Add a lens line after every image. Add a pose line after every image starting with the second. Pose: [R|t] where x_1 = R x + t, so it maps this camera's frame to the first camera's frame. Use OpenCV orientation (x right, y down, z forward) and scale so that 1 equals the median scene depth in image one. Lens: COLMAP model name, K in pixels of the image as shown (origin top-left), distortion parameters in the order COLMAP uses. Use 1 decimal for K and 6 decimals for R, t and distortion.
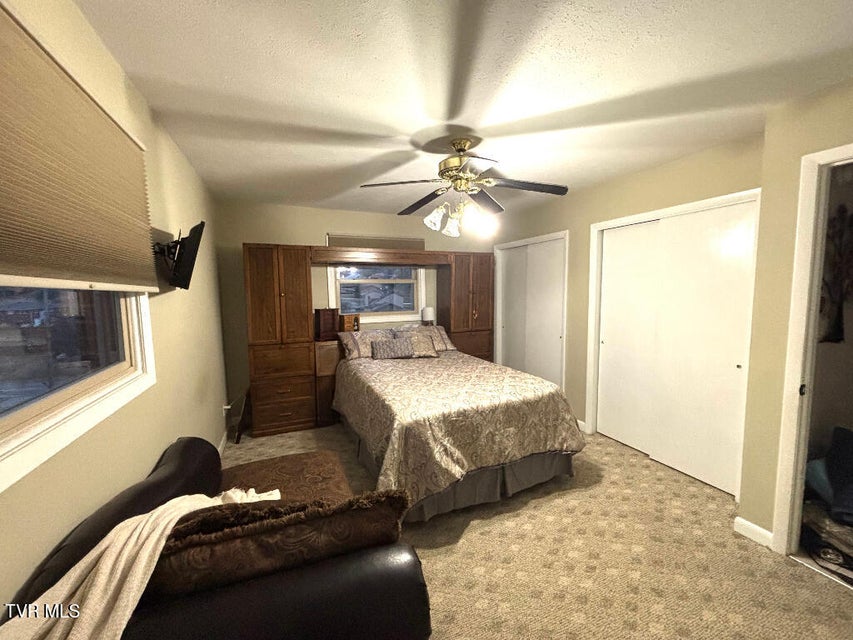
lens RADIAL K [[345.4, 0, 425.0], [0, 345.4, 320.2], [0, 0, 1]] dist [0.000643, -0.000188]
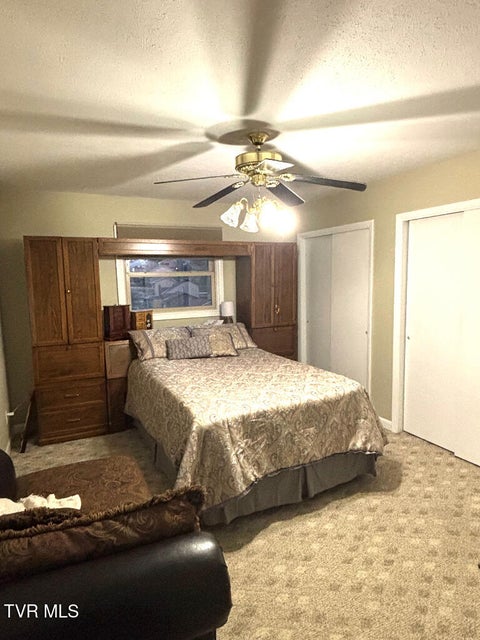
lens RADIAL K [[393.9, 0, 239.7], [0, 393.9, 319.9], [0, 0, 1]] dist [-0.000549, -0.004441]
pose [[0.999113, -0.013648, 0.039844, 0.002450], [0.012679, 0.999620, 0.024480, -0.025804], [-0.040163, -0.023953, 0.998906, -0.100586]]
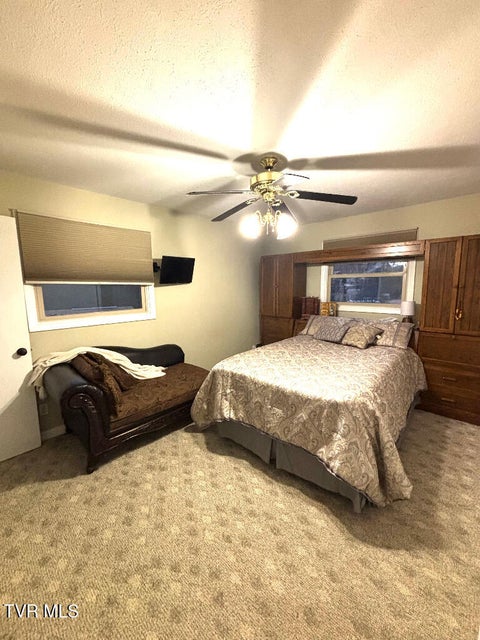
lens RADIAL K [[259.2, 0, 240.7], [0, 259.2, 320.7], [0, 0, 1]] dist [0.000643, -0.000188]
pose [[0.406768, 0.134621, -0.903558, 0.897106], [-0.075270, 0.990658, 0.113713, -0.058071], [0.910425, 0.021756, 0.413101, 0.525379]]
